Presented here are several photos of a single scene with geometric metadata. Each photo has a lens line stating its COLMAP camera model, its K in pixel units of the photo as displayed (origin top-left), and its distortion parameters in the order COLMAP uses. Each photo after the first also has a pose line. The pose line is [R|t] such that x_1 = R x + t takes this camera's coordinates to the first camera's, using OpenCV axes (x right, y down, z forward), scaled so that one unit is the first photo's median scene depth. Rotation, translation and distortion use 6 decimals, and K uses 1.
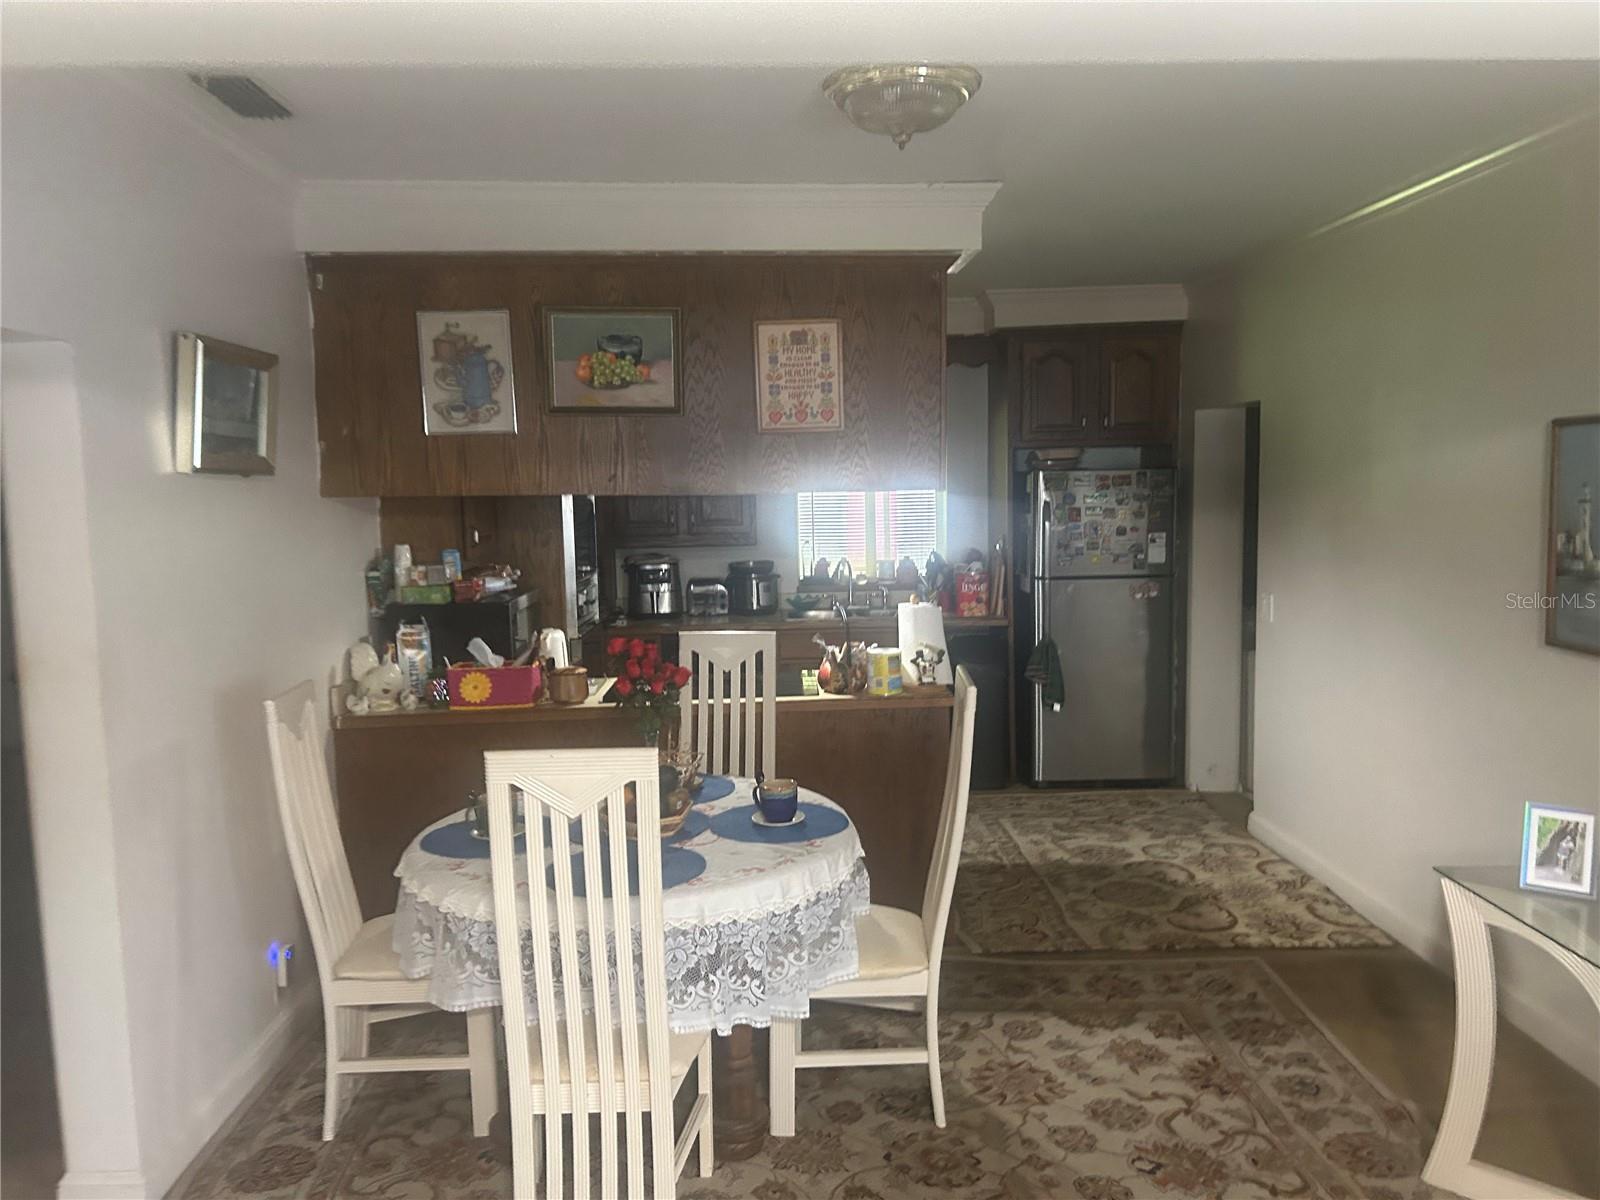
lens RADIAL K [[1204.6, 0, 794.8], [0, 1204.6, 599.1], [0, 0, 1]] dist [0.060622, -0.069439]
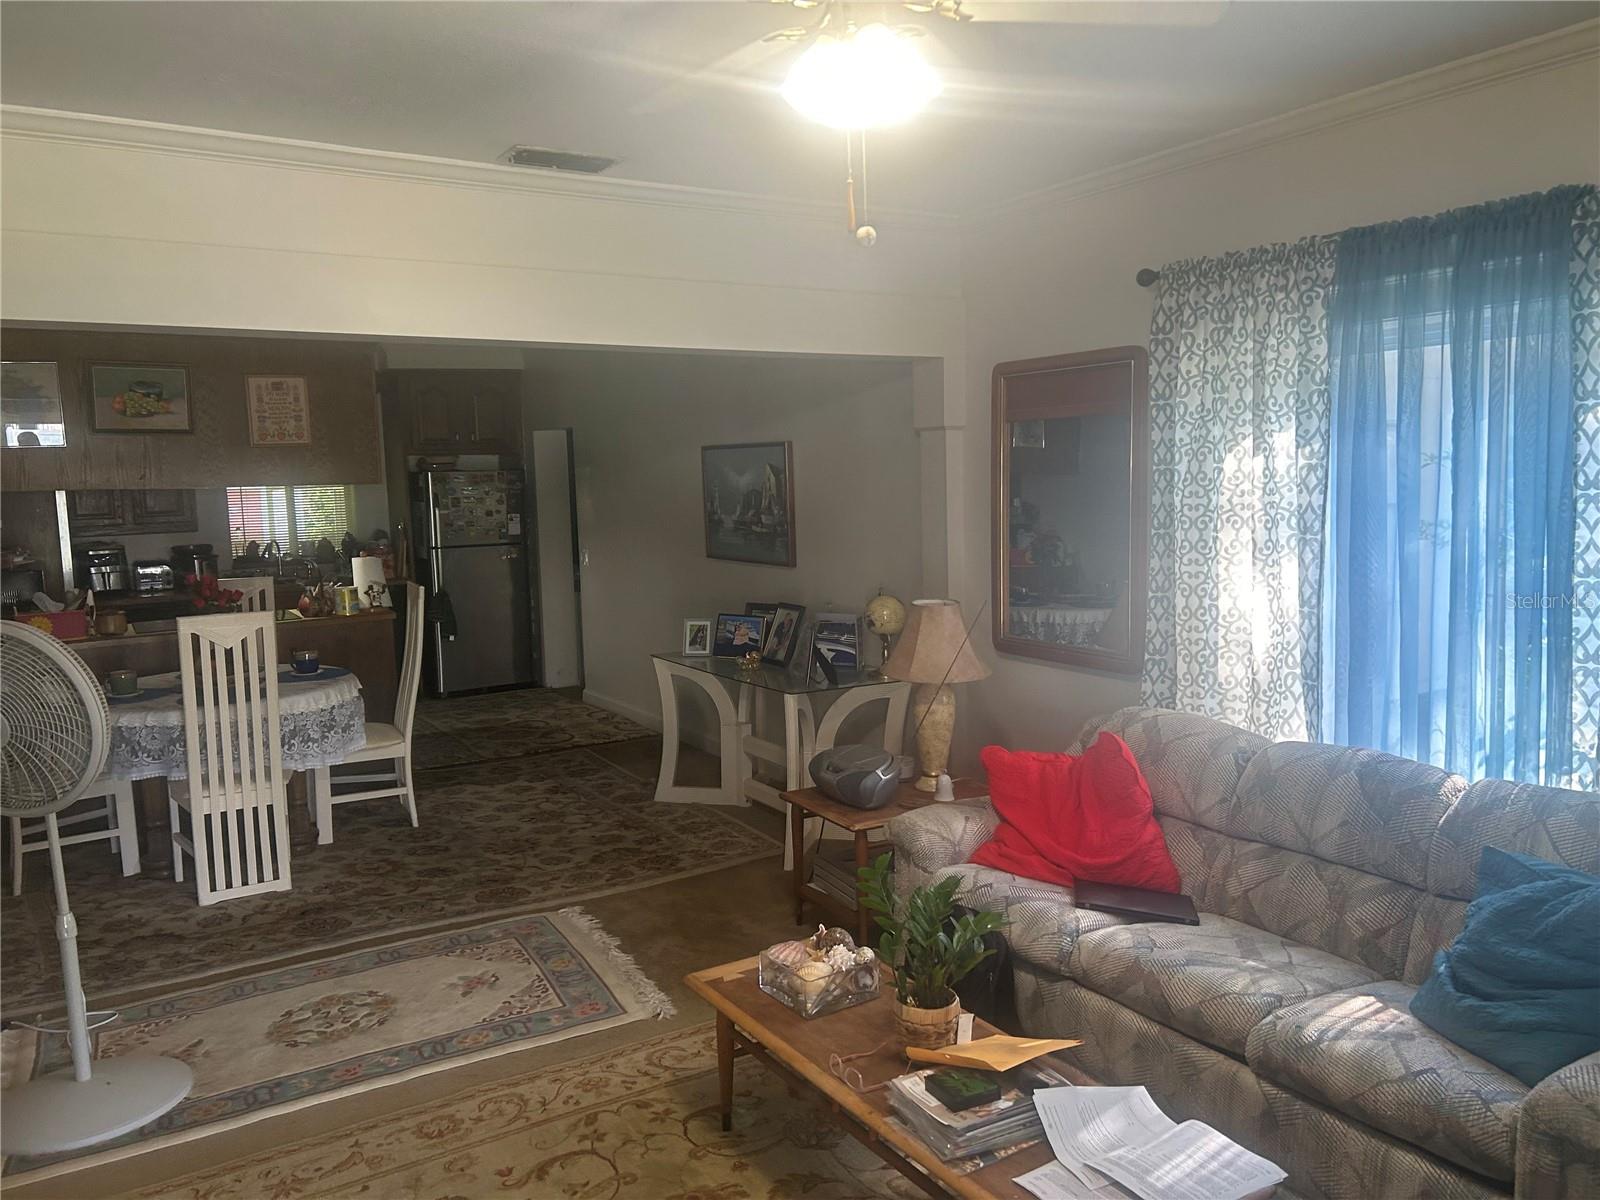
lens RADIAL K [[1204.6, 0, 824.0], [0, 1204.6, 585.4], [0, 0, 1]] dist [0.060622, -0.069439]
pose [[0.855977, -0.054717, 0.514111, -0.213351], [0.061095, 0.998122, 0.004509, 0.075140], [-0.513392, 0.027550, 0.857712, -0.697277]]
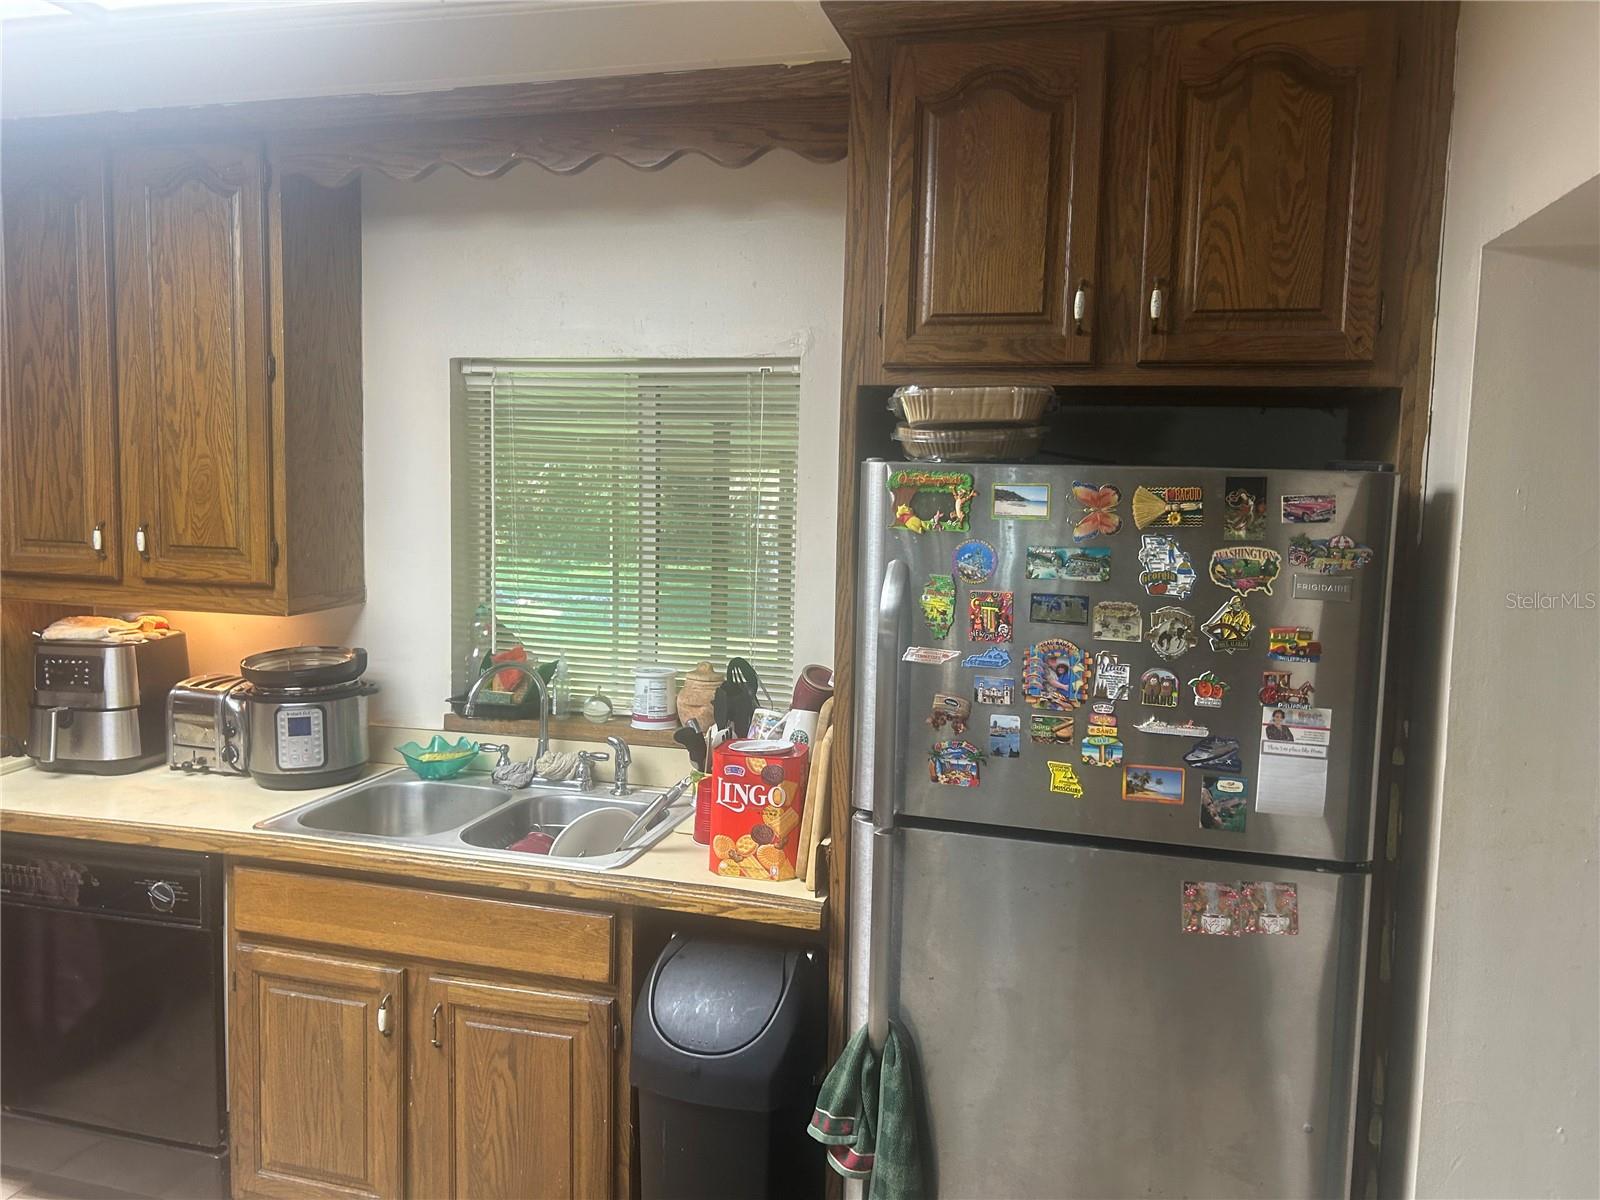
lens RADIAL K [[1204.6, 0, 791.1], [0, 1204.6, 568.0], [0, 0, 1]] dist [0.060622, -0.069439]
pose [[0.958757, 0.060363, -0.277745, 0.406894], [-0.063140, 0.998004, -0.001054, -0.119826], [0.277127, 0.018547, 0.960654, 1.089144]]
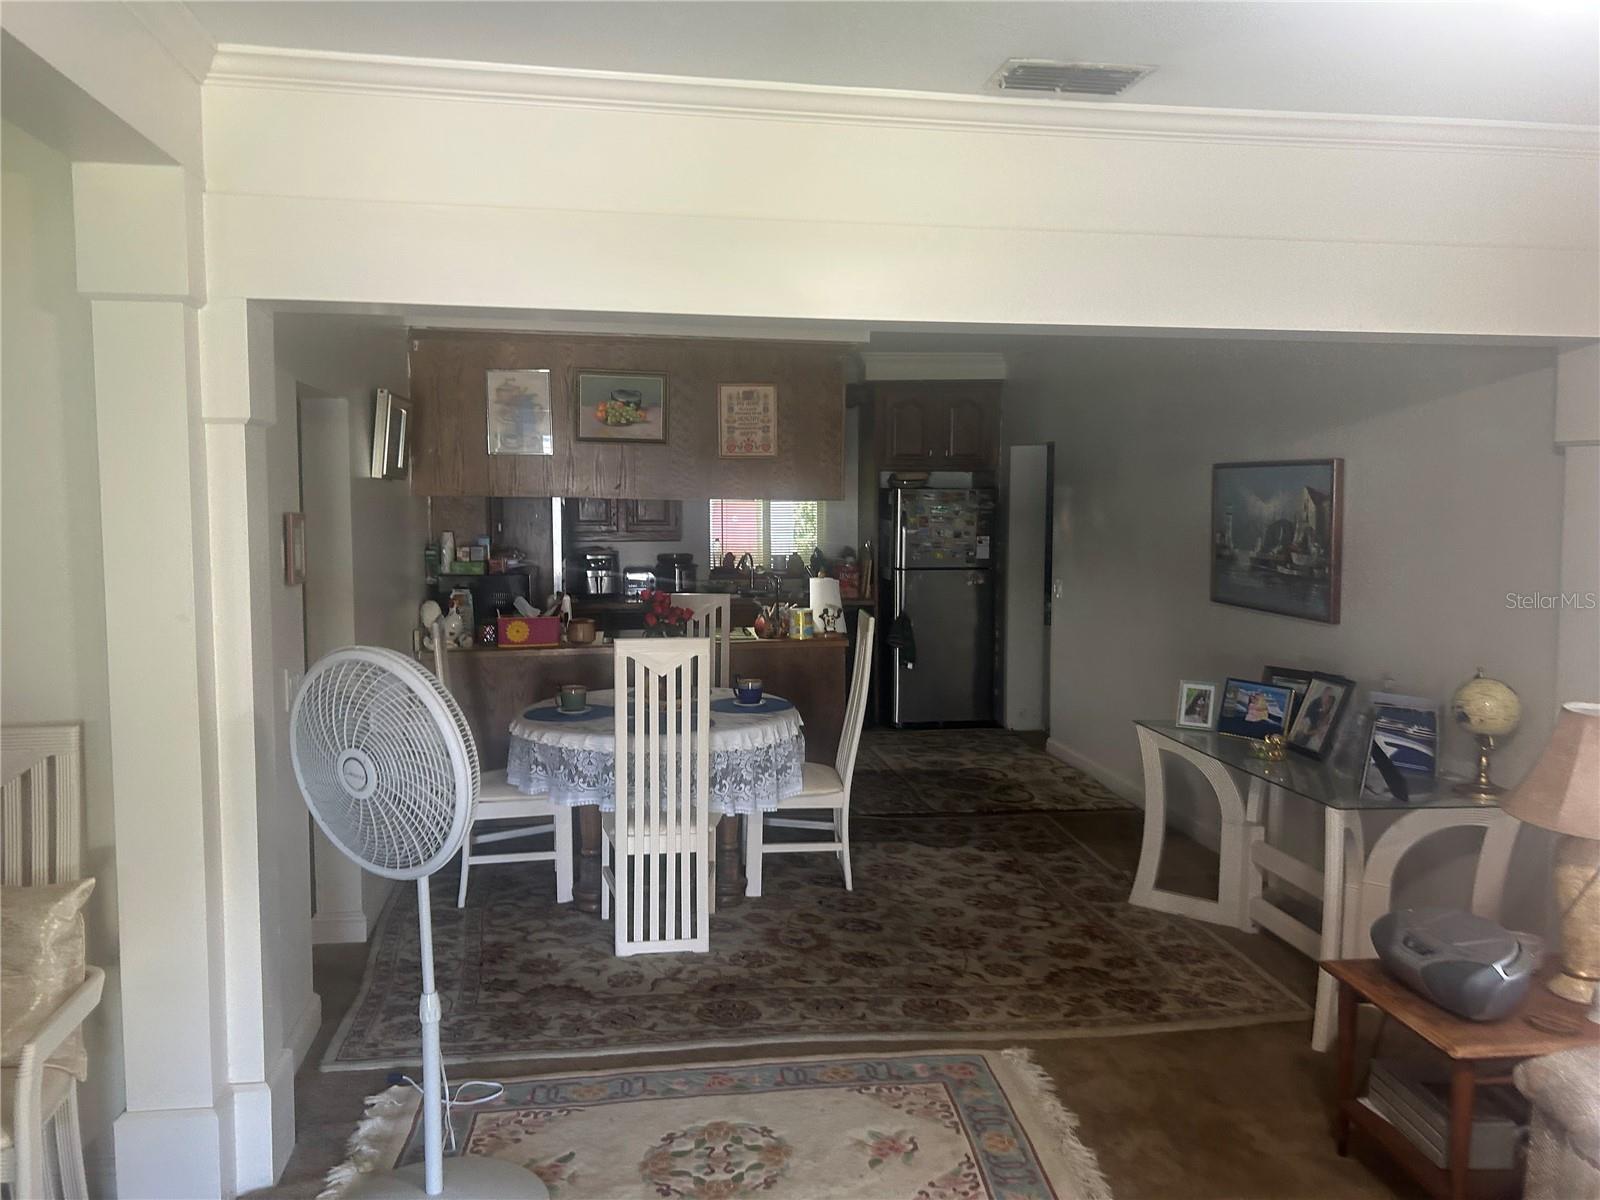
lens RADIAL K [[1204.6, 0, 789.0], [0, 1204.6, 569.2], [0, 0, 1]] dist [0.060622, -0.069439]
pose [[0.991847, 0.012631, 0.126808, -0.131284], [-0.008108, 0.999315, -0.036116, 0.049952], [-0.127178, 0.034794, 0.991270, -0.464844]]
